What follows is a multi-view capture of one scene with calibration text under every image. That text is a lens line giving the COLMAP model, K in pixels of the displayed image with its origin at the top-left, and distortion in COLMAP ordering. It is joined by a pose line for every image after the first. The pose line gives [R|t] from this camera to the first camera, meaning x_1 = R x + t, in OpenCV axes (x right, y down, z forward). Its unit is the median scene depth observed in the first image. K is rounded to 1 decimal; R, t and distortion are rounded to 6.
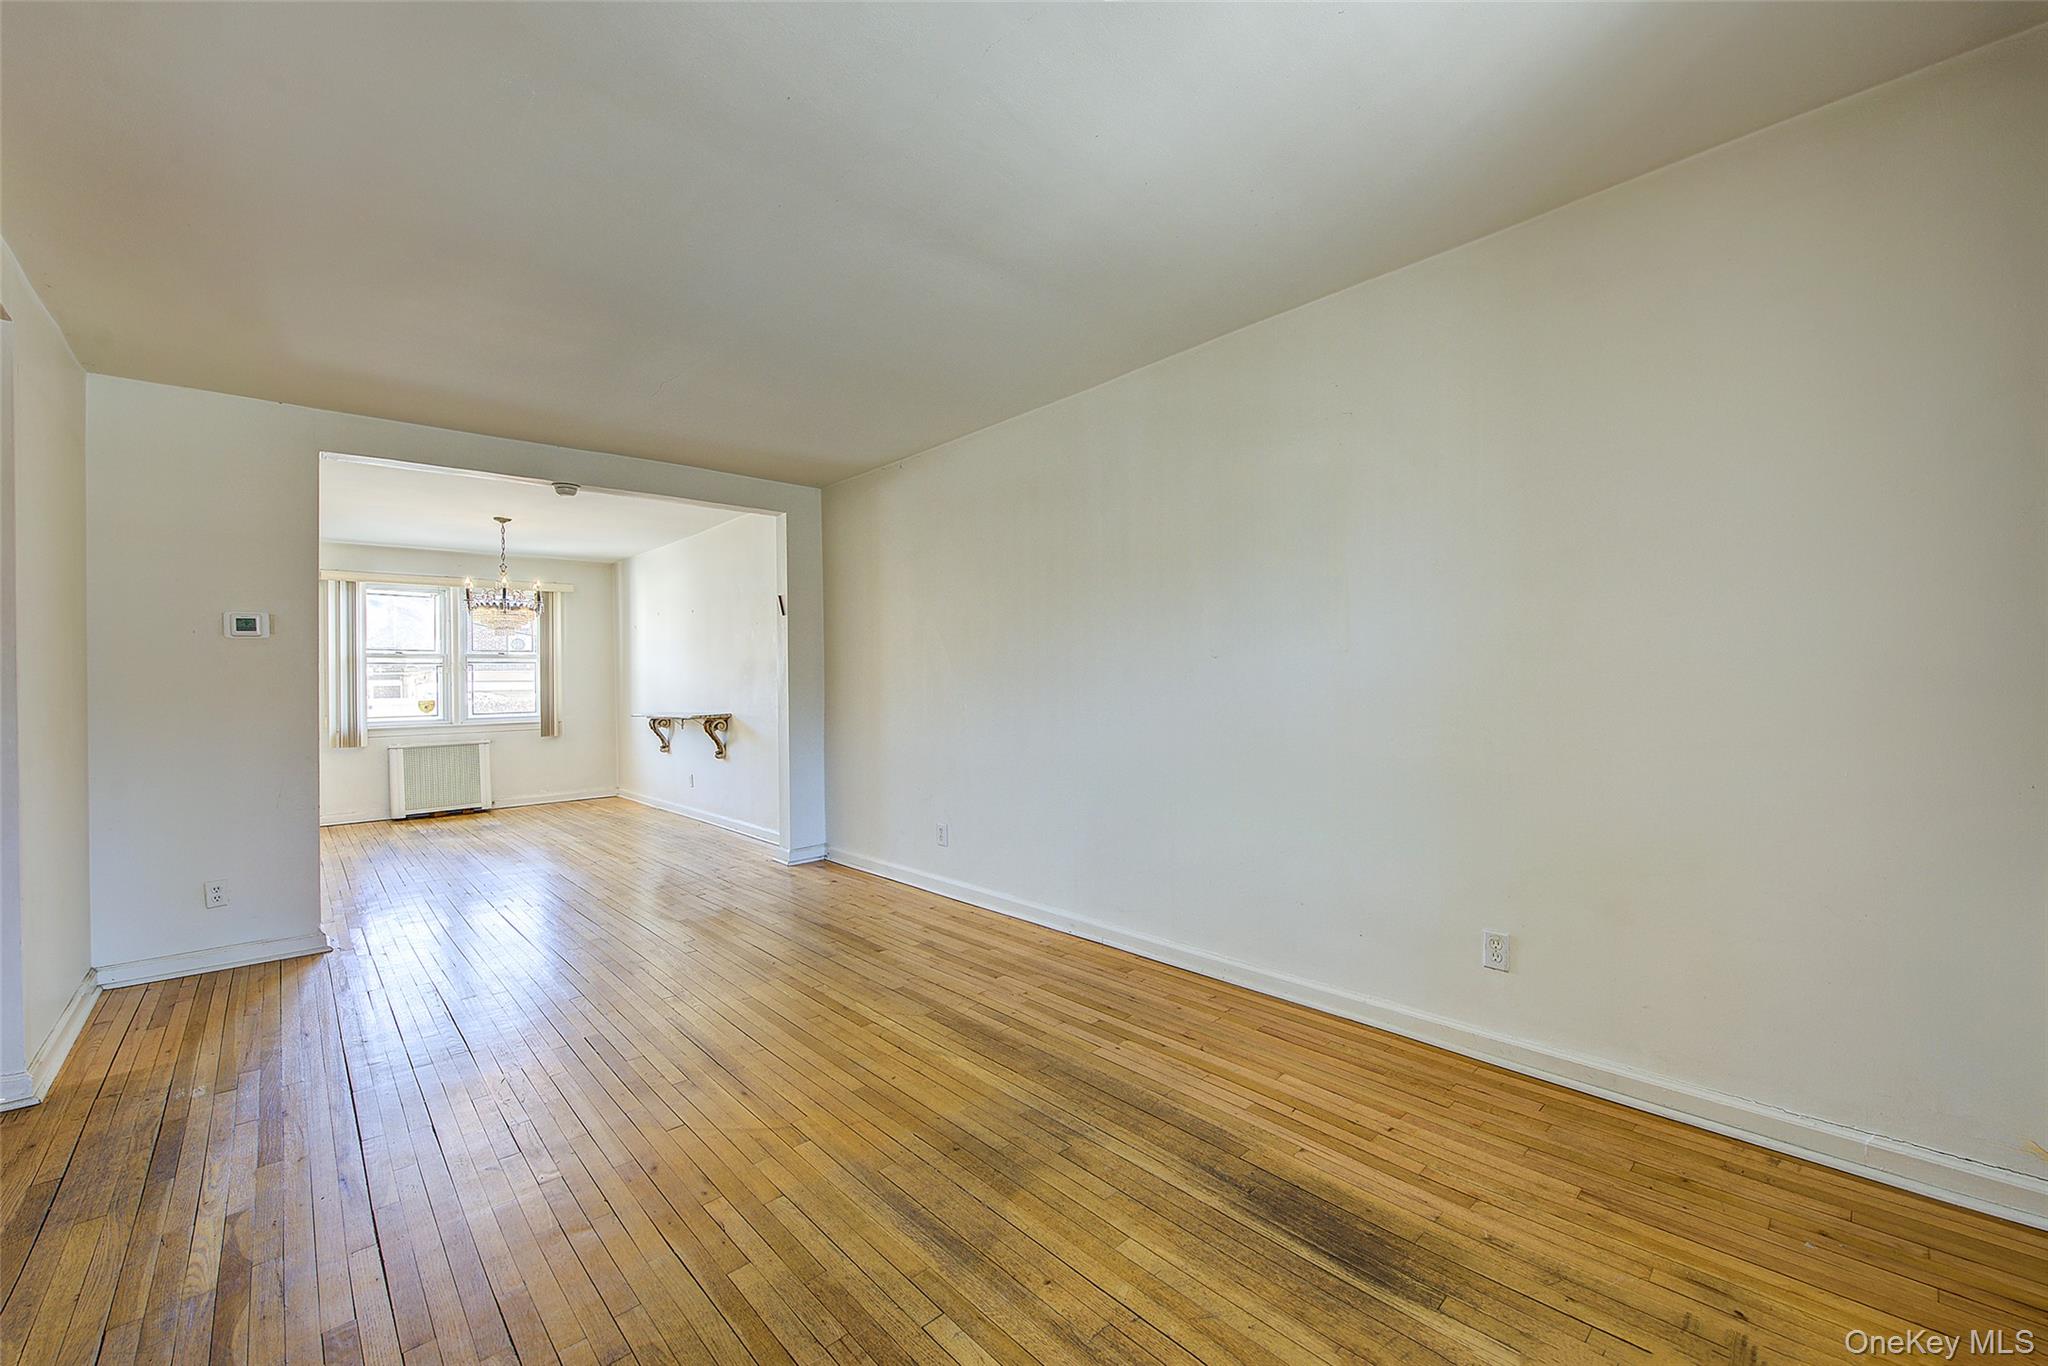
lens RADIAL K [[834.8, 0, 1024.0], [0, 834.8, 683.0], [0, 0, 1]] dist [-0.000856, -0.000066]
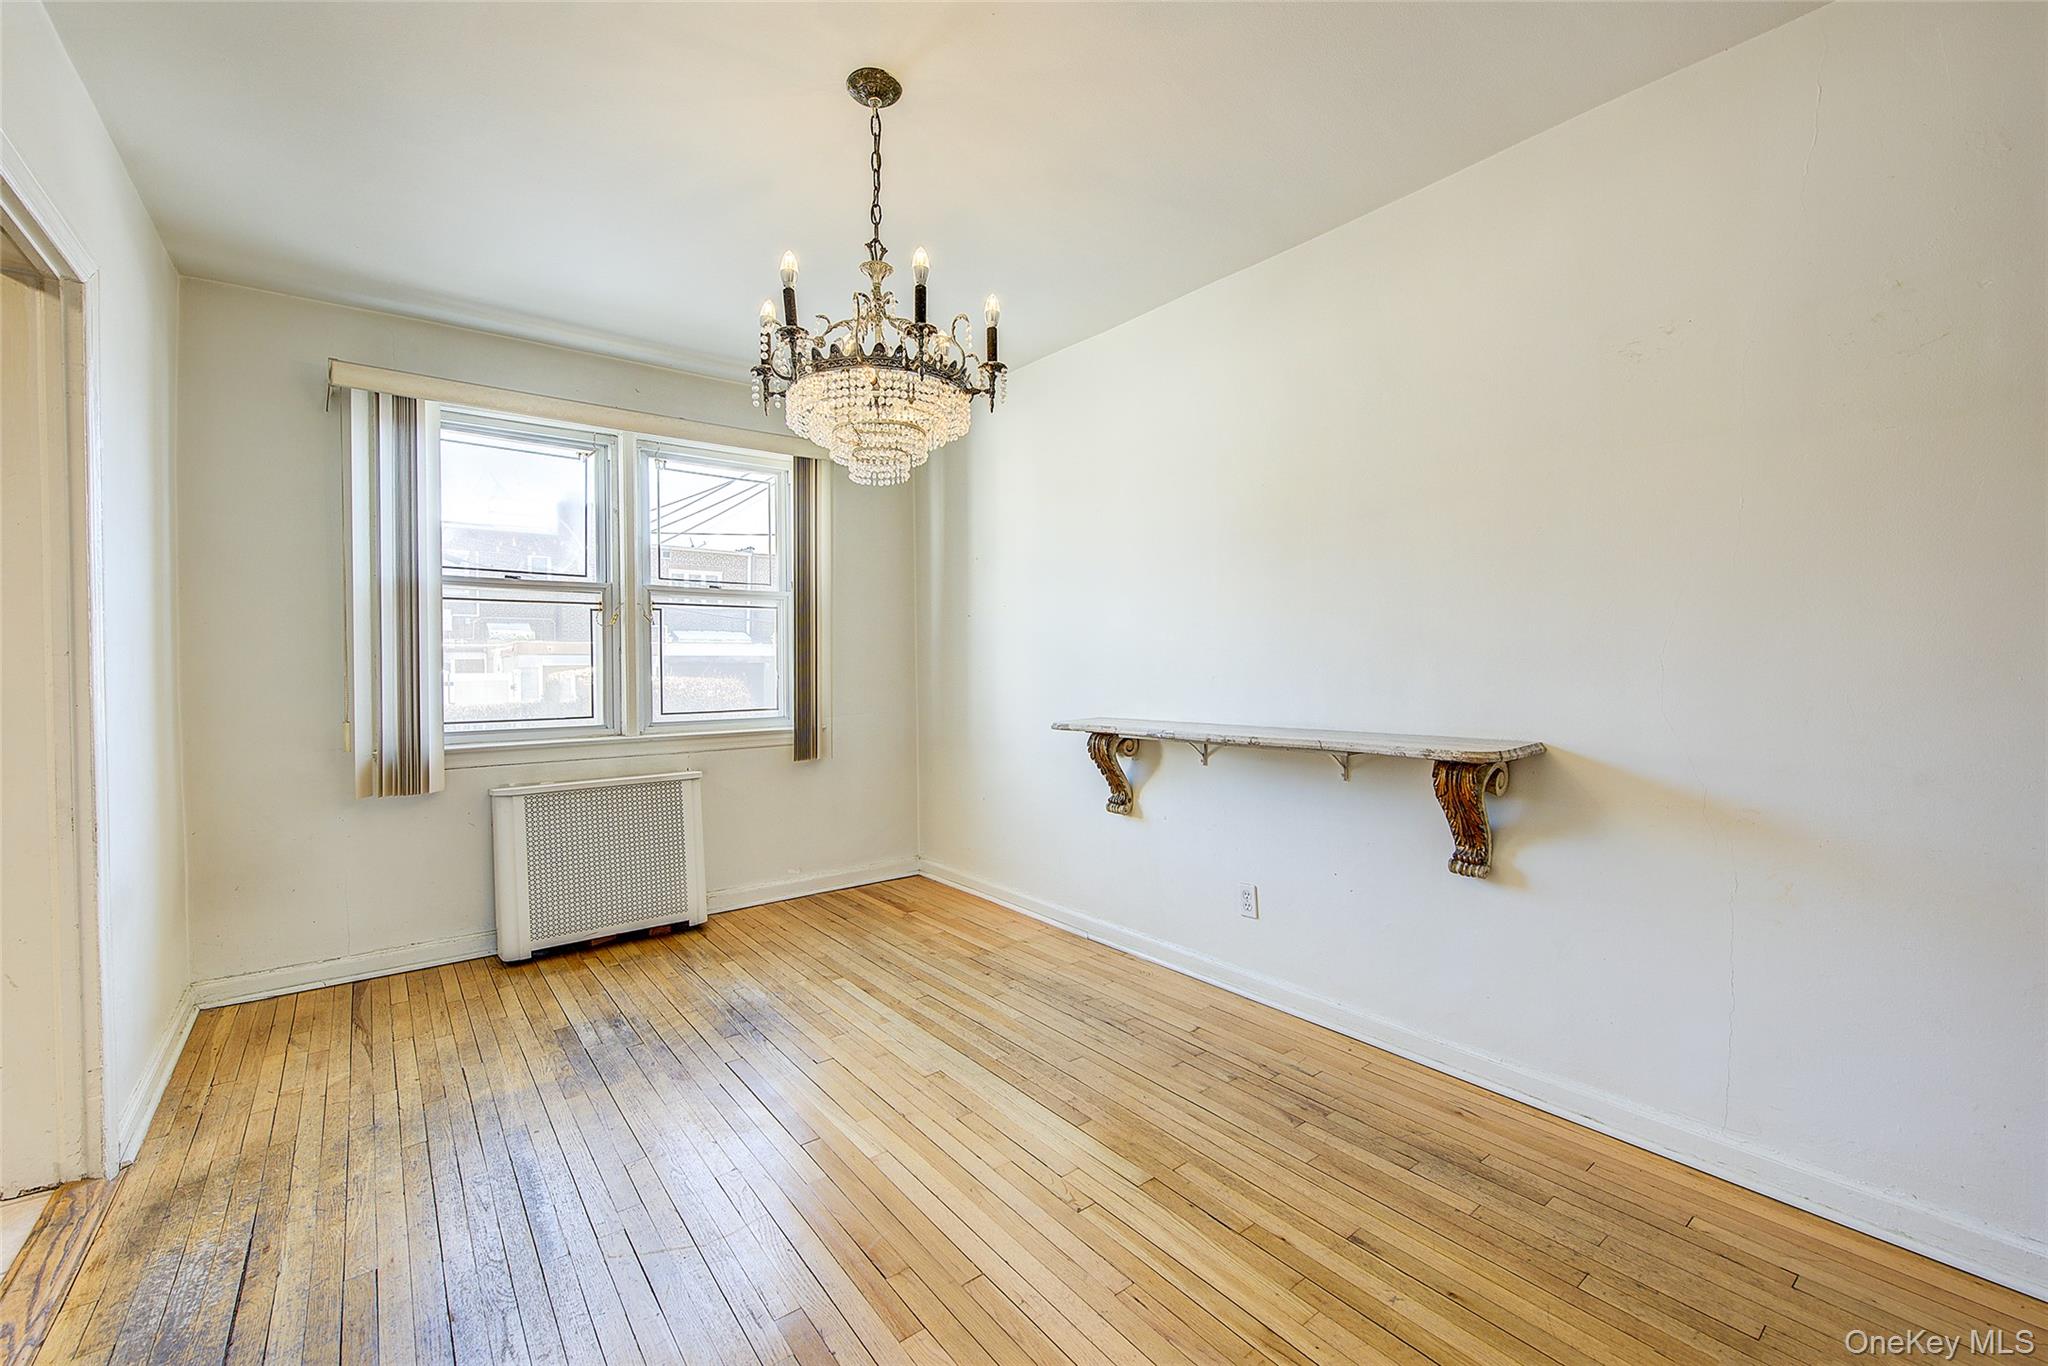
lens RADIAL K [[814.5, 0, 1024.0], [0, 814.5, 683.0], [0, 0, 1]] dist [-0.001442, -0.000268]
pose [[0.998579, 0.012517, -0.051800, -0.463862], [-0.011328, 0.999667, 0.023181, 0.007681], [0.052073, -0.022561, 0.998388, 0.593153]]
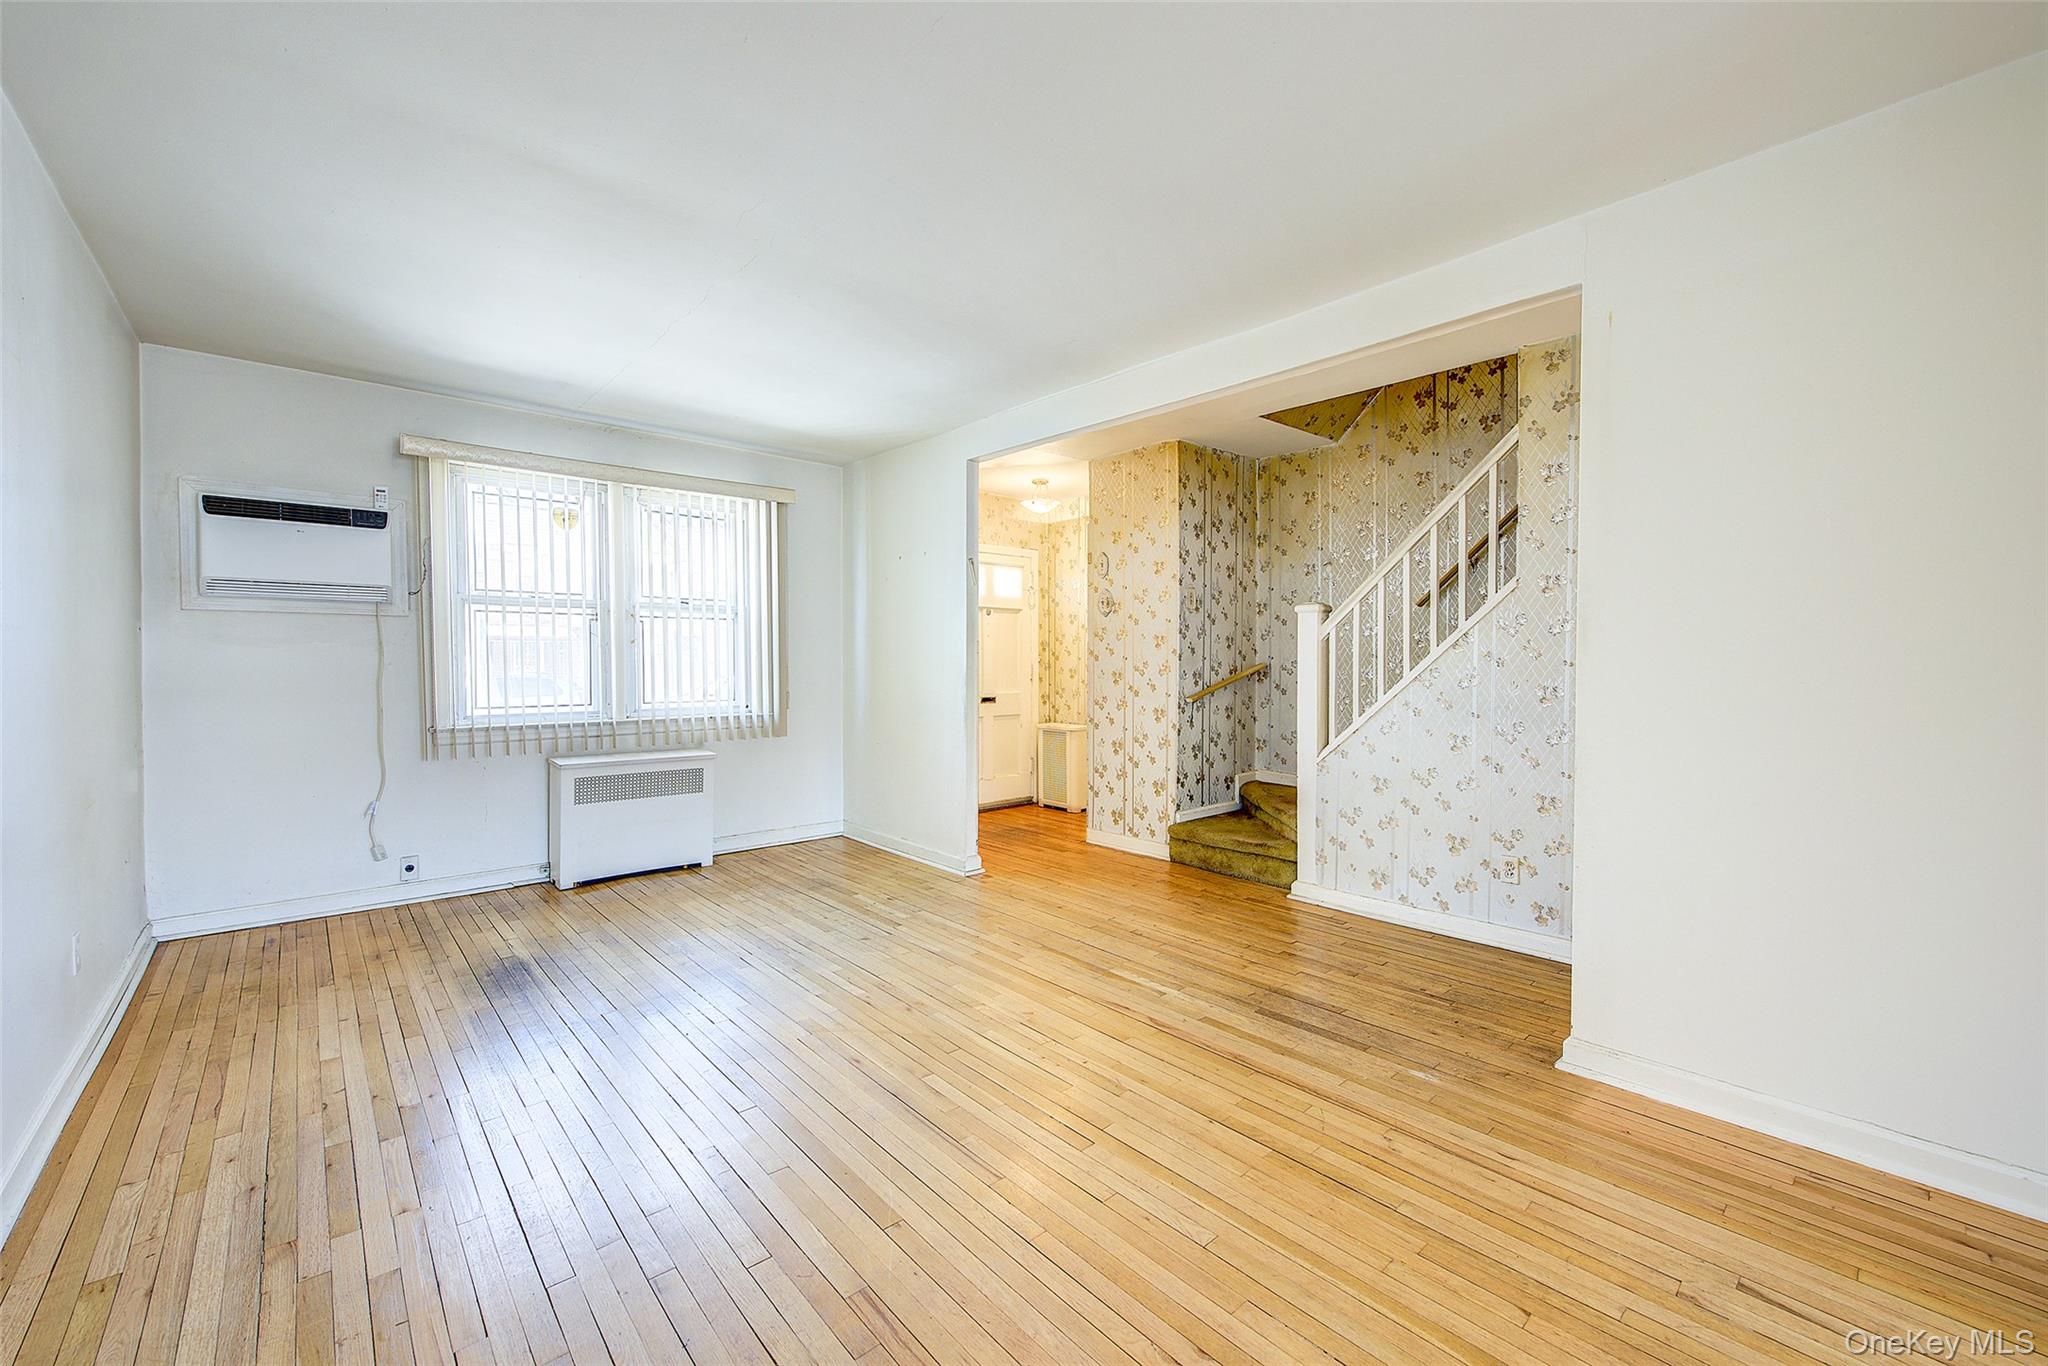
lens RADIAL K [[814.5, 0, 1024.0], [0, 814.5, 683.0], [0, 0, 1]] dist [-0.001442, -0.000268]
pose [[-0.999806, 0.014815, 0.012942, -0.174260], [0.015171, 0.999498, 0.027823, 0.000540], [-0.012523, 0.028014, -0.999529, 0.618492]]
